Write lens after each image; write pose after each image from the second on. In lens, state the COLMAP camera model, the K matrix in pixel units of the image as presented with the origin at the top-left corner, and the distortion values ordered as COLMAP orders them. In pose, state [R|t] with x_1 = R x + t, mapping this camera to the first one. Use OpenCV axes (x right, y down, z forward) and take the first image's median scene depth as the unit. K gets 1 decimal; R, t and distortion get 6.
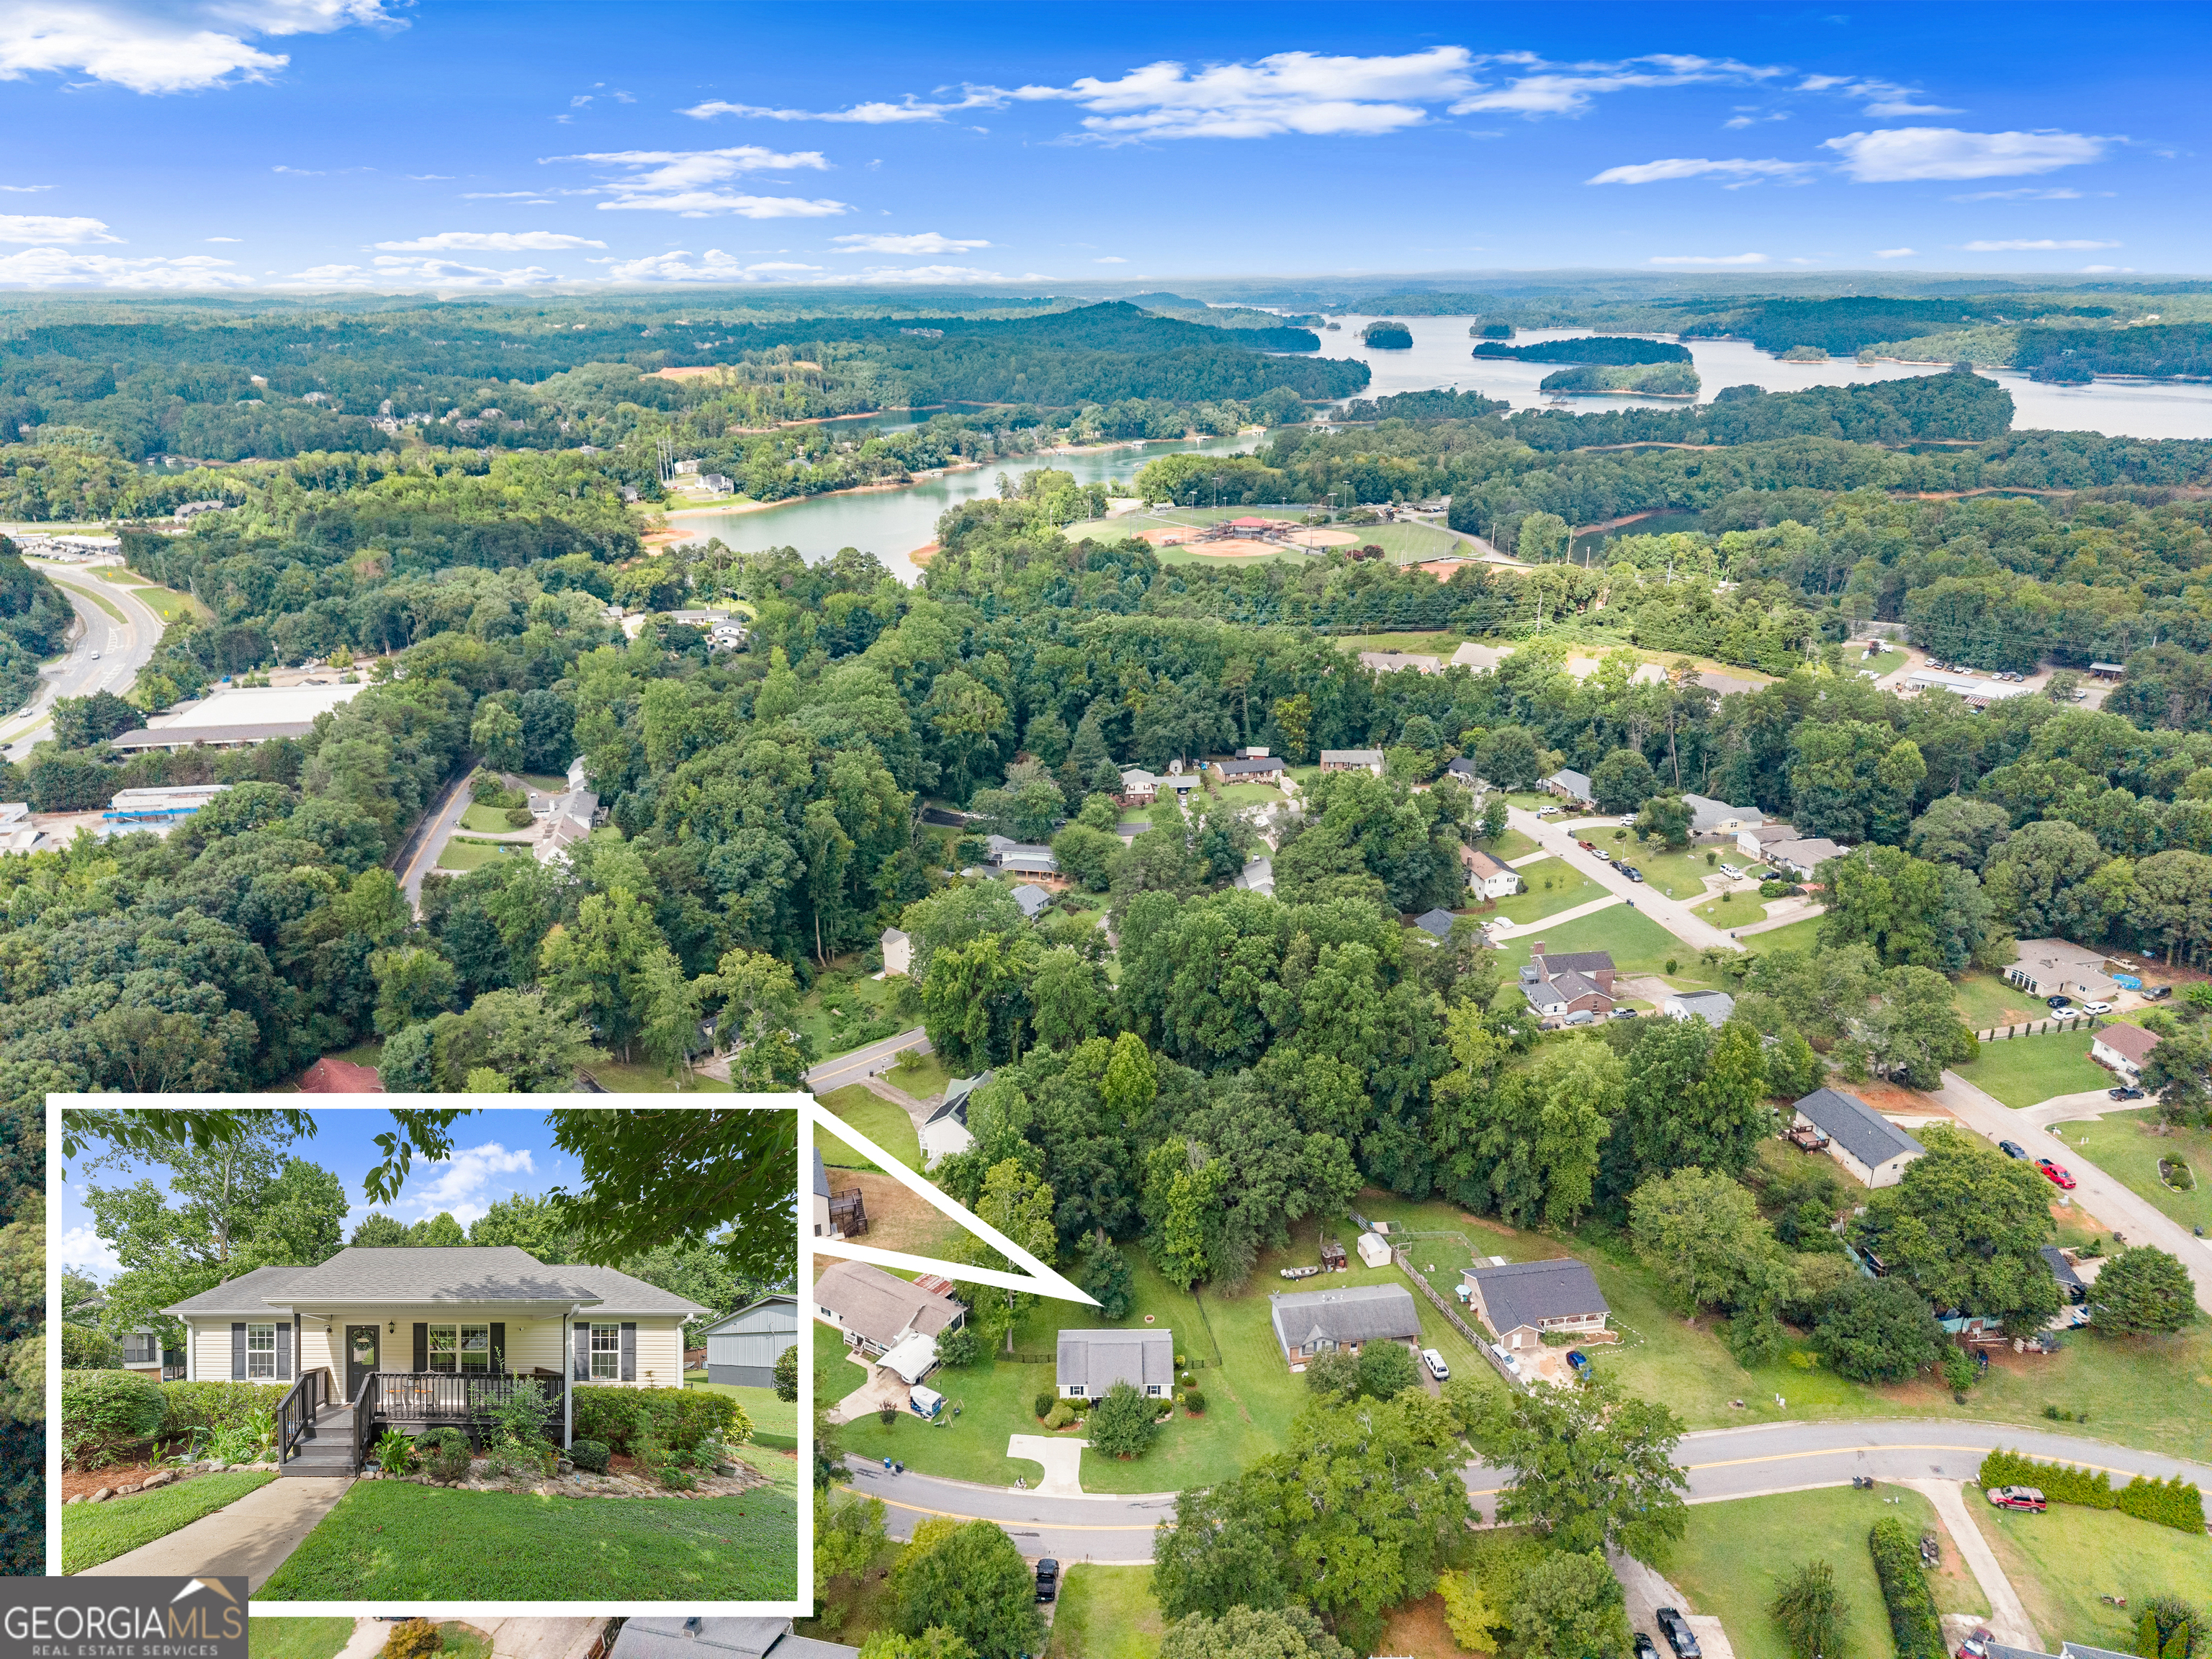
lens RADIAL K [[1486.1, 0, 1093.2], [0, 1486.1, 839.9], [0, 0, 1]] dist [0.033920, -0.045314]
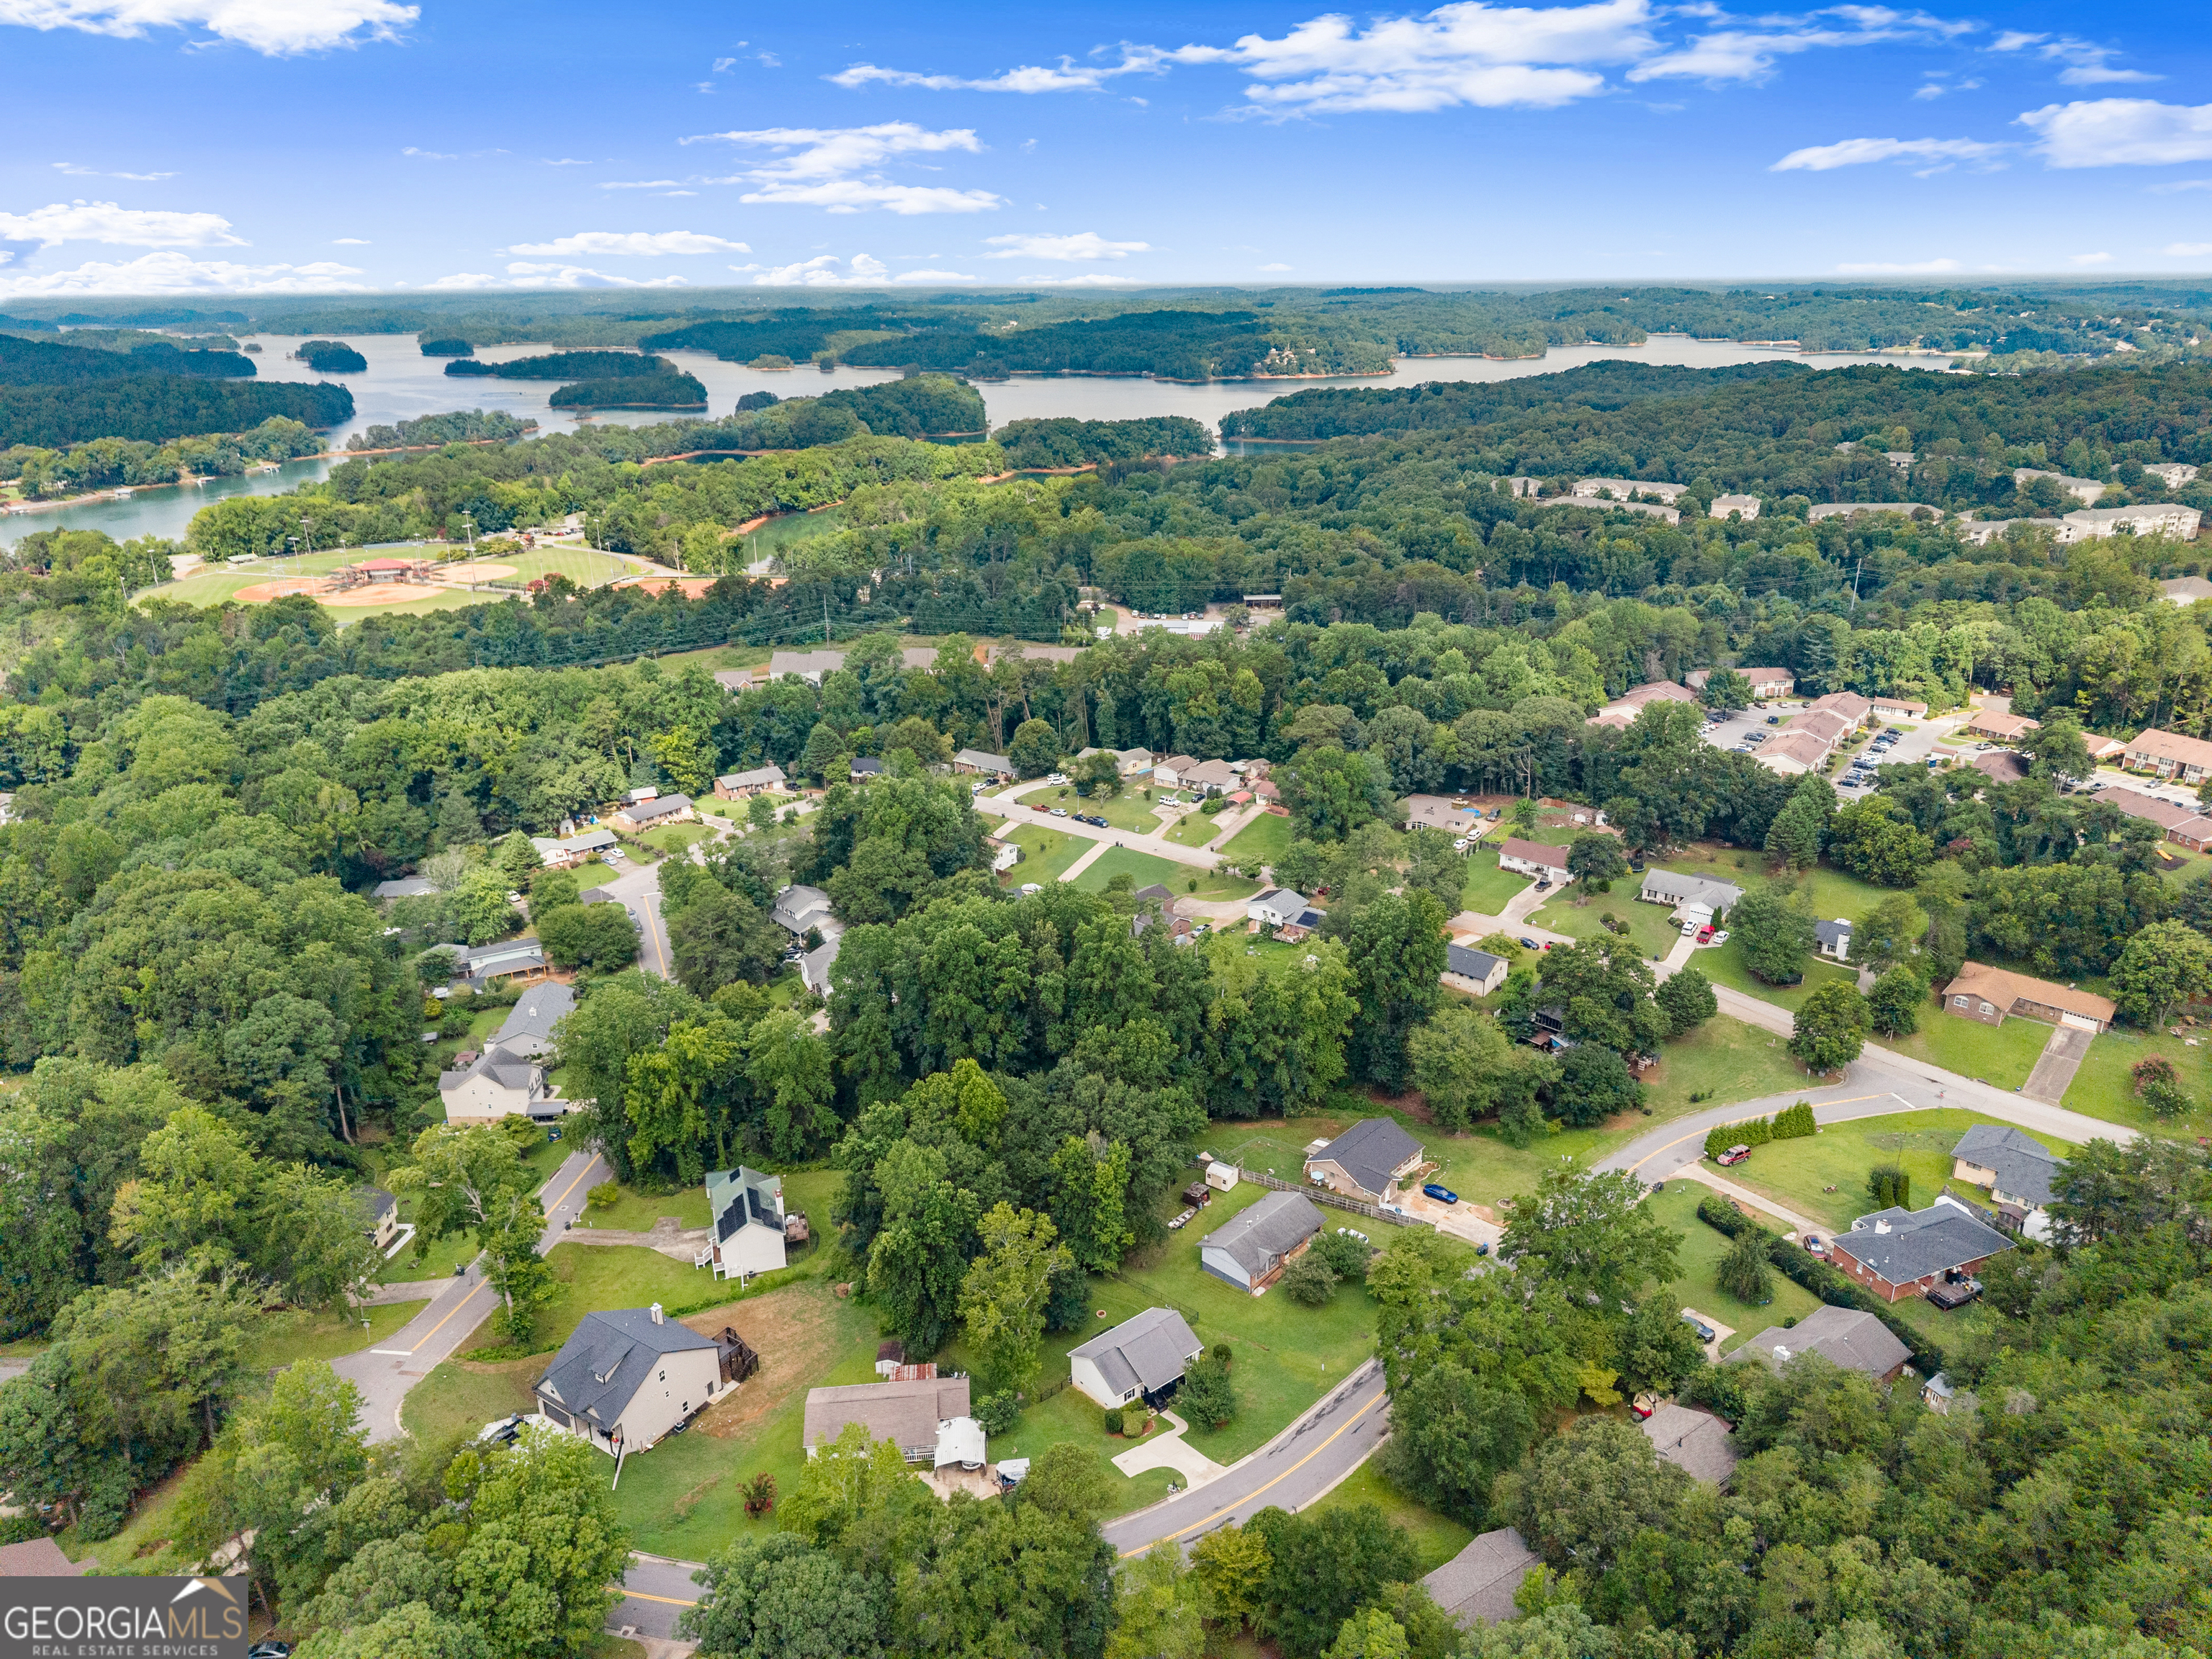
lens RADIAL K [[1507.5, 0, 1106.0], [0, 1507.5, 829.5], [0, 0, 1]] dist [0.036314, -0.046716]
pose [[0.776864, -0.213710, 0.592292, -0.160860], [0.225250, 0.972717, 0.055531, -0.017449], [-0.588000, 0.090274, 0.803807, 0.047091]]
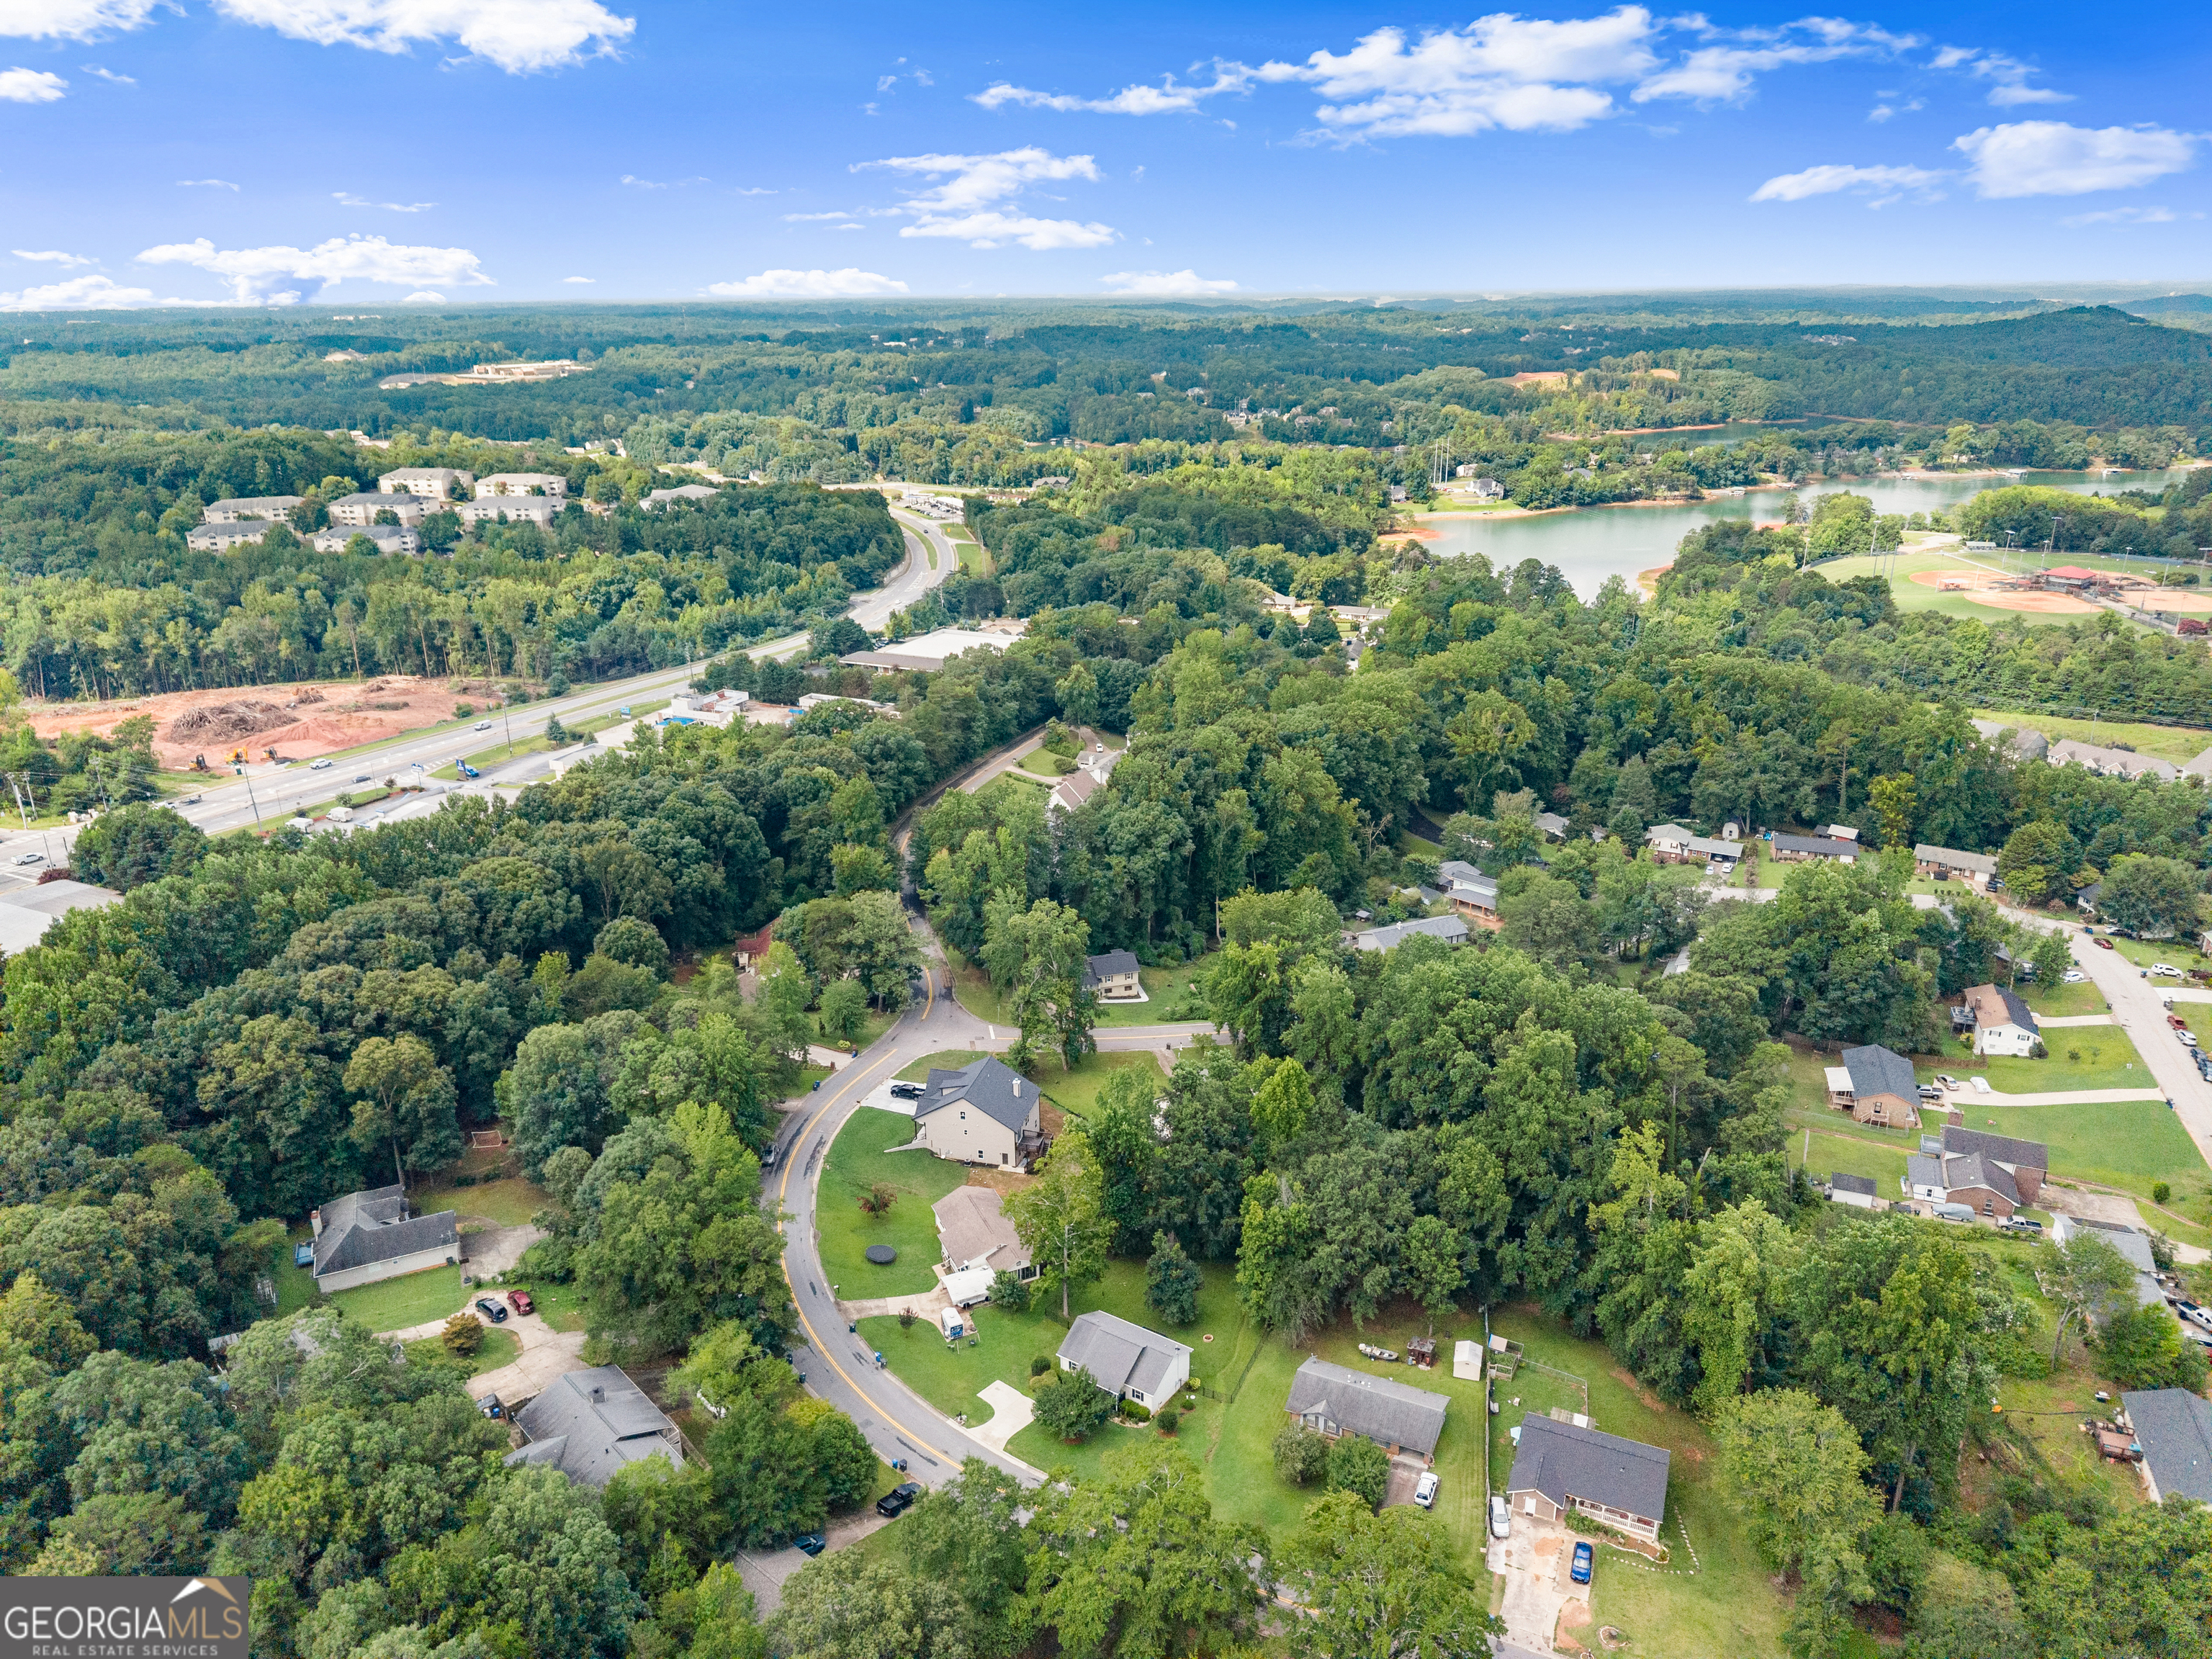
lens RADIAL K [[1486.1, 0, 1093.2], [0, 1486.1, 839.9], [0, 0, 1]] dist [0.033920, -0.045314]
pose [[0.834744, 0.185896, -0.518309, 0.137535], [-0.187232, 0.981026, 0.050314, -0.012221], [0.517828, 0.055045, 0.853712, 0.032345]]
